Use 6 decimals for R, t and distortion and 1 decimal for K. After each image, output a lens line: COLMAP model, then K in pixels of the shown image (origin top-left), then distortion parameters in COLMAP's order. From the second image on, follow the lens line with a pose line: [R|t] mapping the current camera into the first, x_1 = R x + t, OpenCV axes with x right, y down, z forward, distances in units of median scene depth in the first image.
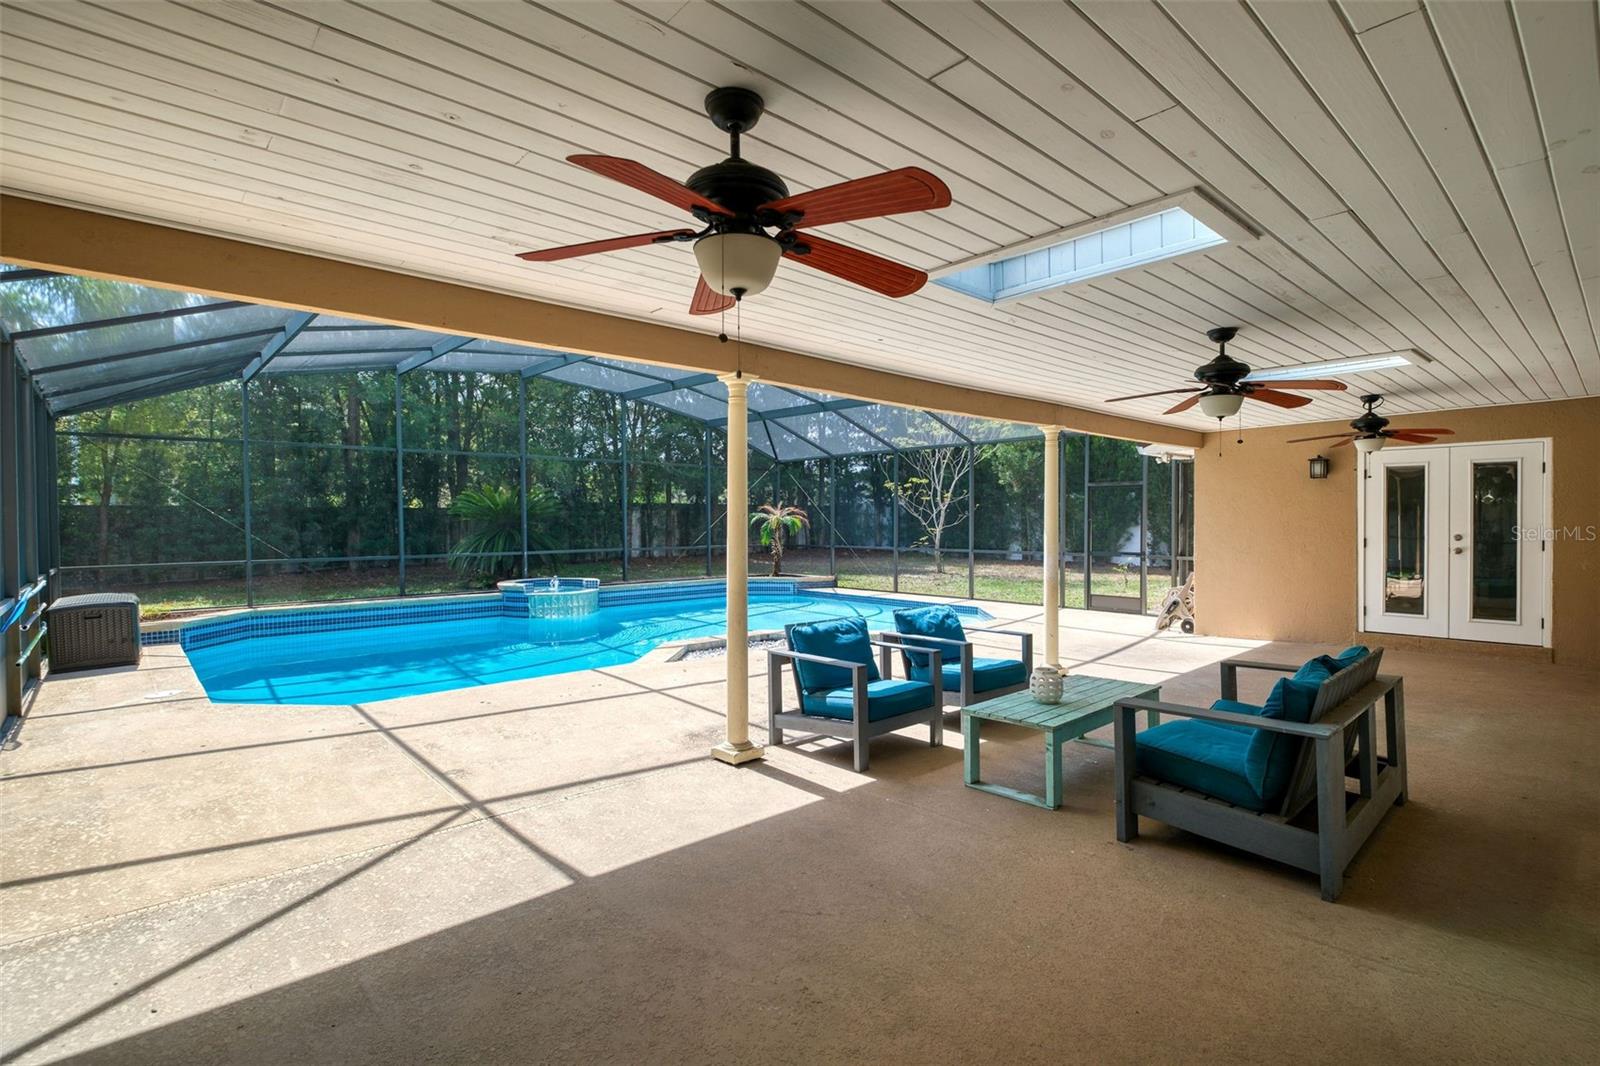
lens RADIAL K [[767.8, 0, 798.8], [0, 767.8, 525.3], [0, 0, 1]] dist [-0.001472, -0.000703]
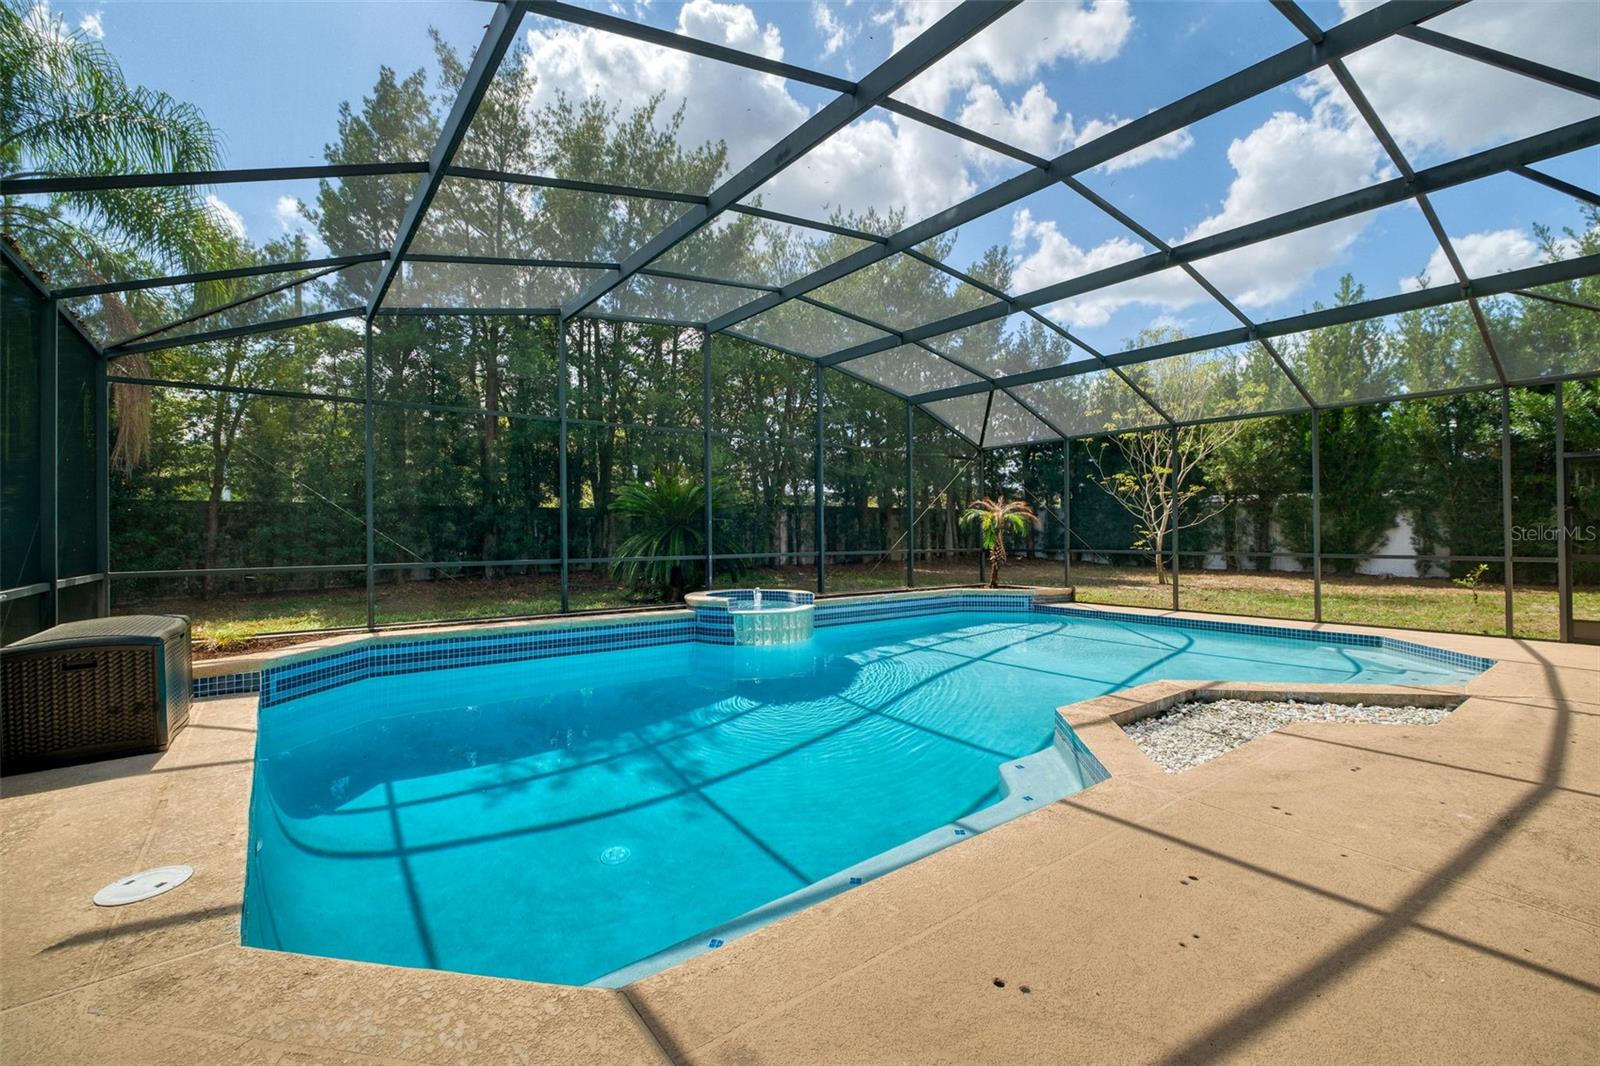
lens RADIAL K [[691.1, 0, 800.0], [0, 691.1, 530.9], [0, 0, 1]] dist [0.001664, 0.000235]
pose [[0.996956, -0.000230, -0.077960, -0.207262], [-0.000523, 0.999953, -0.009630, 0.016157], [0.077959, 0.009642, 0.996910, 0.302353]]
